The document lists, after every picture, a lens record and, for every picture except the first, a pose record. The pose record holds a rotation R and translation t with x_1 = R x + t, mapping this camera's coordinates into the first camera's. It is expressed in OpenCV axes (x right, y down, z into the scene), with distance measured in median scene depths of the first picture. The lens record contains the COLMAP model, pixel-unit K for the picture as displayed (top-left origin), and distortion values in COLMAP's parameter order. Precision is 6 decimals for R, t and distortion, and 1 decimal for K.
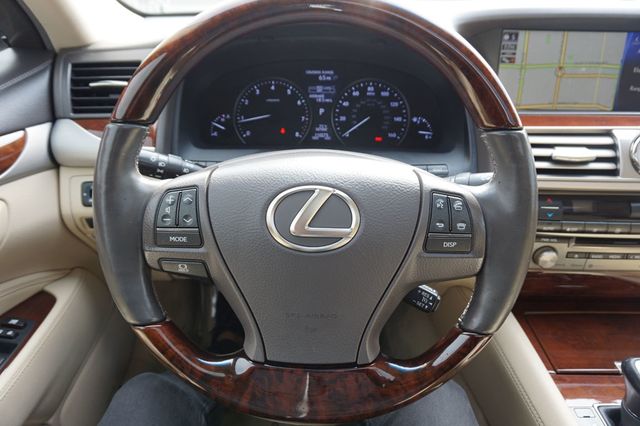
lens RADIAL K [[442.5, 0, 320.0], [0, 442.5, 213.0], [0, 0, 1]] dist [-0.004365, 0.003952]
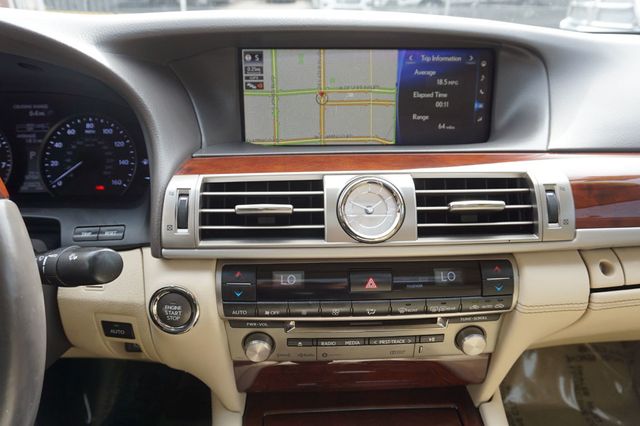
lens RADIAL K [[450.8, 0, 320.0], [0, 450.8, 213.0], [0, 0, 1]] dist [-0.033580, 0.007659]
pose [[0.999065, -0.028935, 0.032117, 0.518238], [0.030751, 0.997869, -0.057554, -0.067063], [-0.030383, 0.058488, 0.997826, 0.202703]]
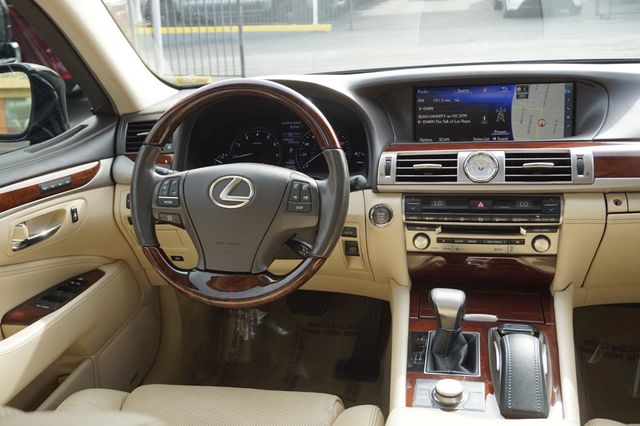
lens RADIAL K [[686.0, 0, 312.4], [0, 686.0, 215.8], [0, 0, 1]] dist [-0.003318, -0.002728]
pose [[0.971453, -0.005238, -0.237173, 0.601827], [-0.039647, 0.982111, -0.184083, 0.378407], [0.233895, 0.188231, 0.953867, -1.027846]]
